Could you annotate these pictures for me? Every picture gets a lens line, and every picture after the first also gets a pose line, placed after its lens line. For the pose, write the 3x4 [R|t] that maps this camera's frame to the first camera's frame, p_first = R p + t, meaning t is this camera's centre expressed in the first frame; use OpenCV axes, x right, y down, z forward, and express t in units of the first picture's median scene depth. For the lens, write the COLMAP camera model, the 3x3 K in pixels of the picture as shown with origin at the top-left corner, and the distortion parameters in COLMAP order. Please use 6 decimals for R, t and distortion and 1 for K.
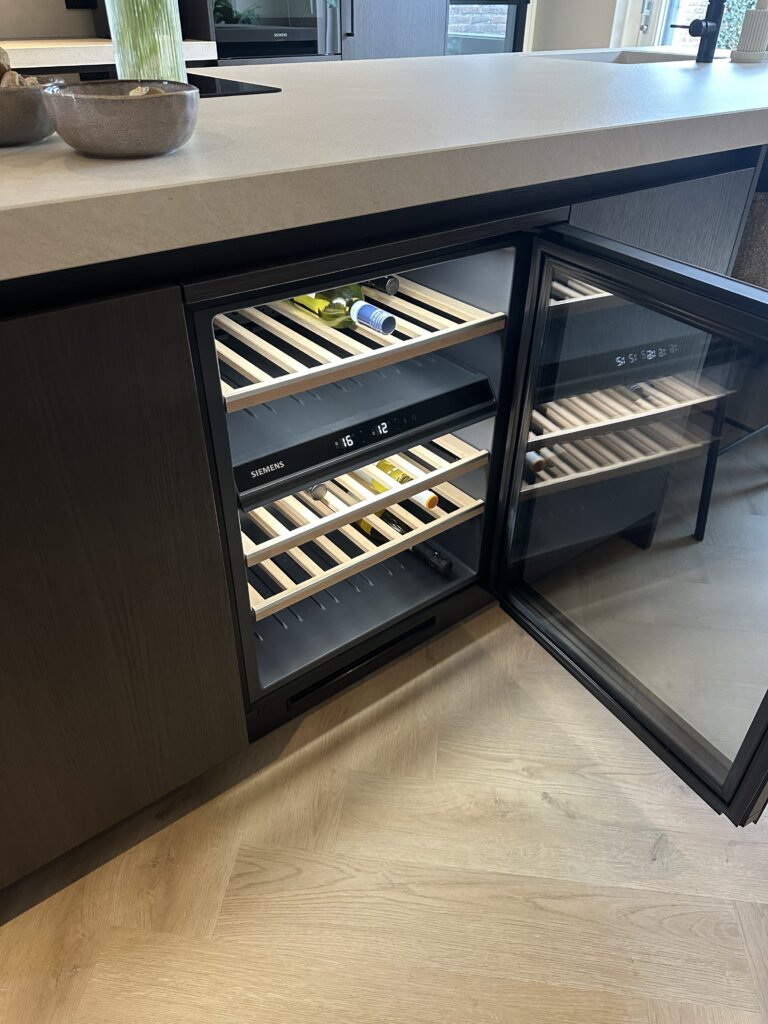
lens RADIAL K [[711.5, 0, 381.5], [0, 711.5, 519.0], [0, 0, 1]] dist [0.084784, -0.098153]
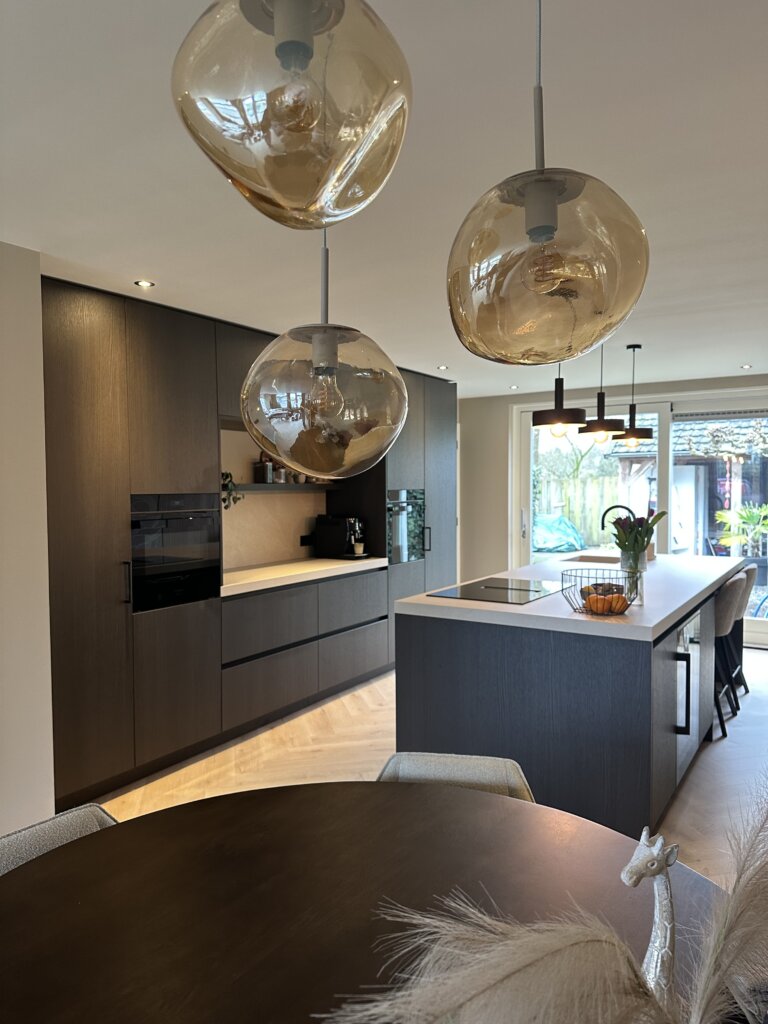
lens RADIAL K [[711.5, 0, 381.5], [0, 711.5, 519.0], [0, 0, 1]] dist [0.084784, -0.098153]
pose [[0.941735, -0.029715, 0.335041, -1.386816], [0.208905, 0.832352, -0.513370, 0.412604], [-0.263617, 0.553450, 0.790063, -0.967226]]
